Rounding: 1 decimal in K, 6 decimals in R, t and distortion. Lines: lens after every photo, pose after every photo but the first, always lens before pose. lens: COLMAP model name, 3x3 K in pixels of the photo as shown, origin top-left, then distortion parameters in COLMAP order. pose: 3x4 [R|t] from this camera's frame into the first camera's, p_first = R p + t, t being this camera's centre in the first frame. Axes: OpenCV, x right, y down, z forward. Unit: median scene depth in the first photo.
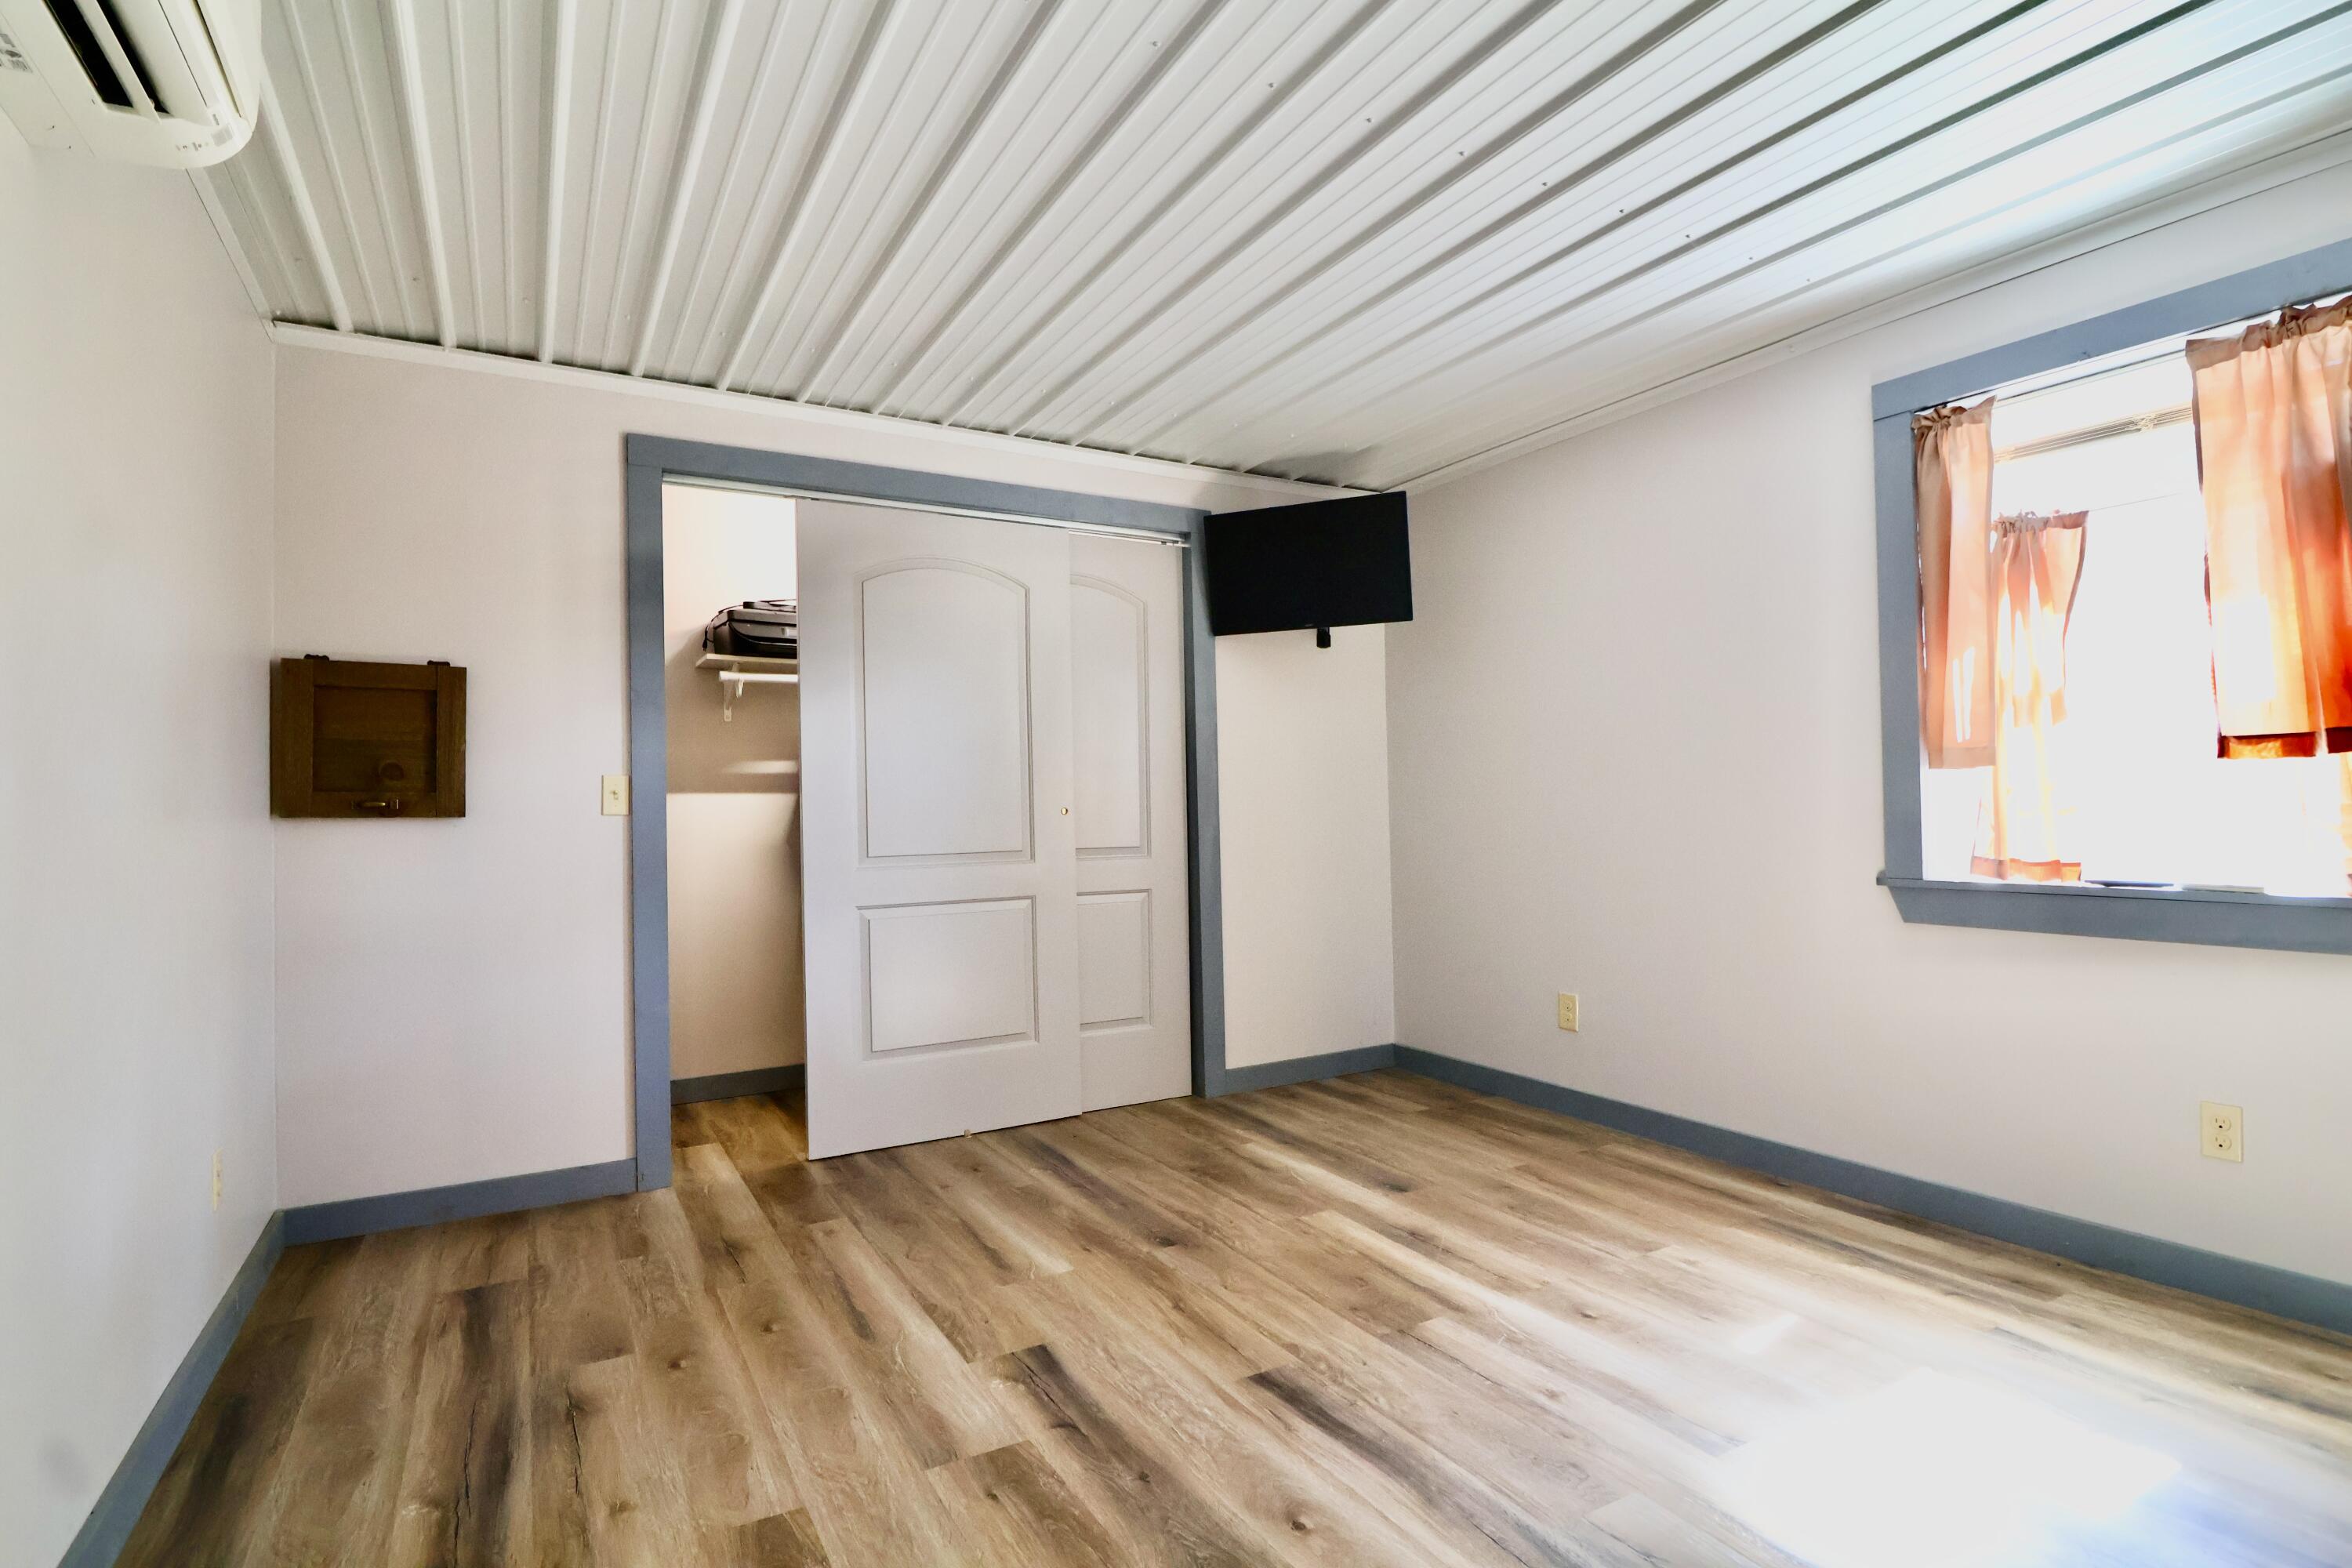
lens RADIAL K [[1139.8, 0, 1157.7], [0, 1139.8, 789.1], [0, 0, 1]] dist [-0.000785, -0.012550]
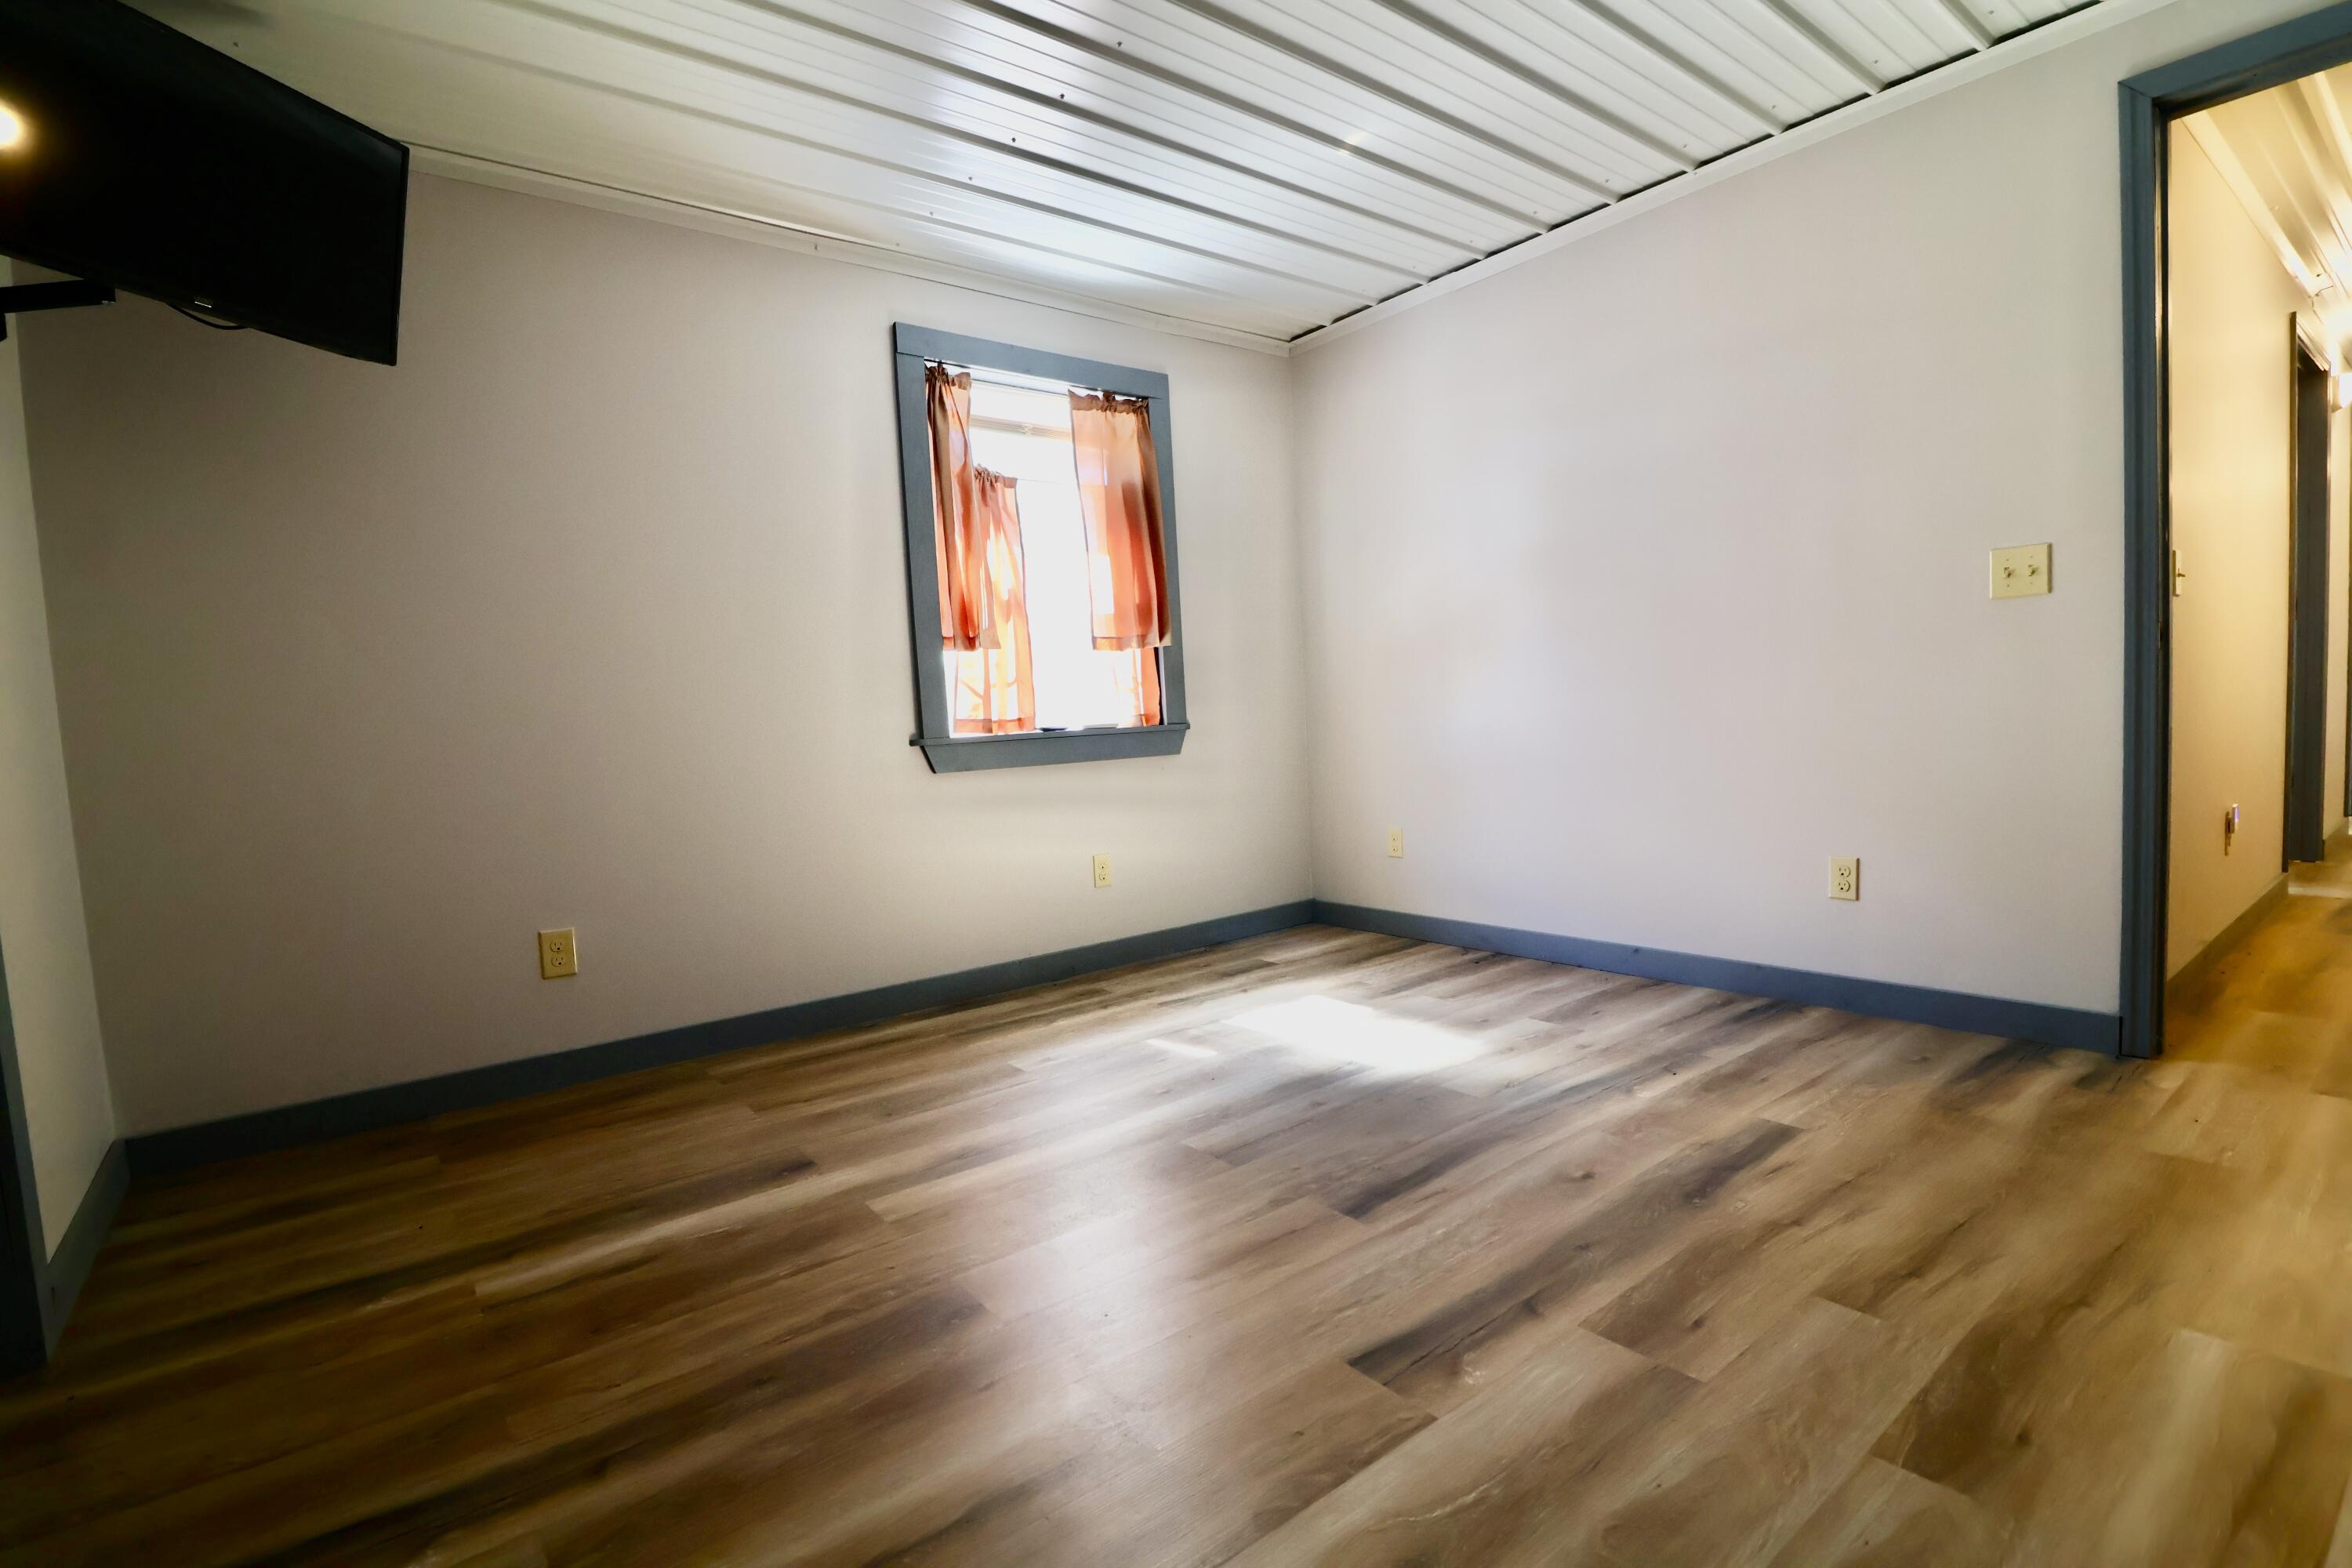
lens RADIAL K [[1088.6, 0, 1164.1], [0, 1088.6, 790.1], [0, 0, 1]] dist [-0.009159, -0.007276]
pose [[-0.149523, -0.044358, 0.987763, -0.552127], [0.036722, 0.998055, 0.050379, 0.084093], [-0.988076, 0.043805, -0.147604, 0.923510]]
